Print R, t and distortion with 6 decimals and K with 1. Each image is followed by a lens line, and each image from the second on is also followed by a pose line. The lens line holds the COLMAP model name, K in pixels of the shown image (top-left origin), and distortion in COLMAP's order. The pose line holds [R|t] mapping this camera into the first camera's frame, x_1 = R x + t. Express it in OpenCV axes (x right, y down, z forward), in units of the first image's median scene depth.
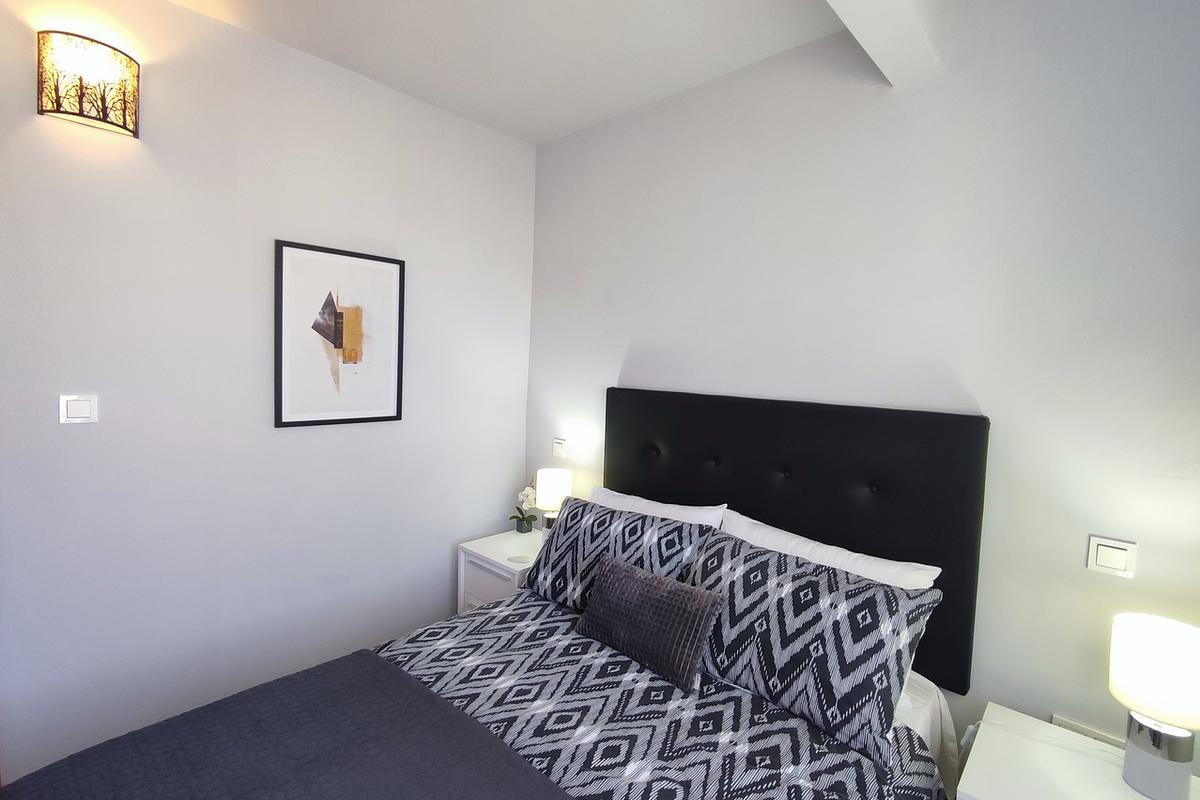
lens RADIAL K [[544.0, 0, 608.3], [0, 544.0, 398.9], [0, 0, 1]] dist [-0.005375, 0.000149]
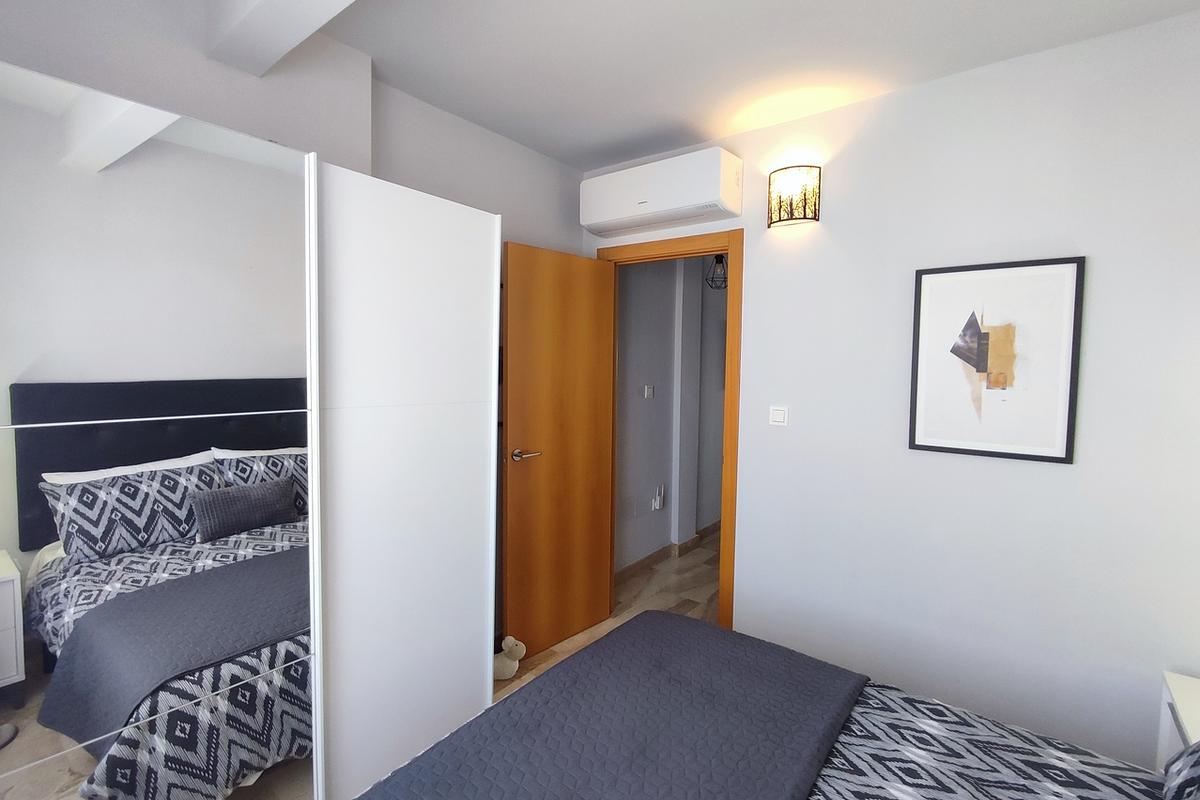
lens RADIAL K [[544.0, 0, 608.8], [0, 544.0, 395.3], [0, 0, 1]] dist [-0.005375, 0.000149]
pose [[0.084243, 0.025731, -0.996113, 0.377266], [-0.081251, 0.996515, 0.018870, -0.022398], [0.993127, 0.079345, 0.086040, 0.323720]]
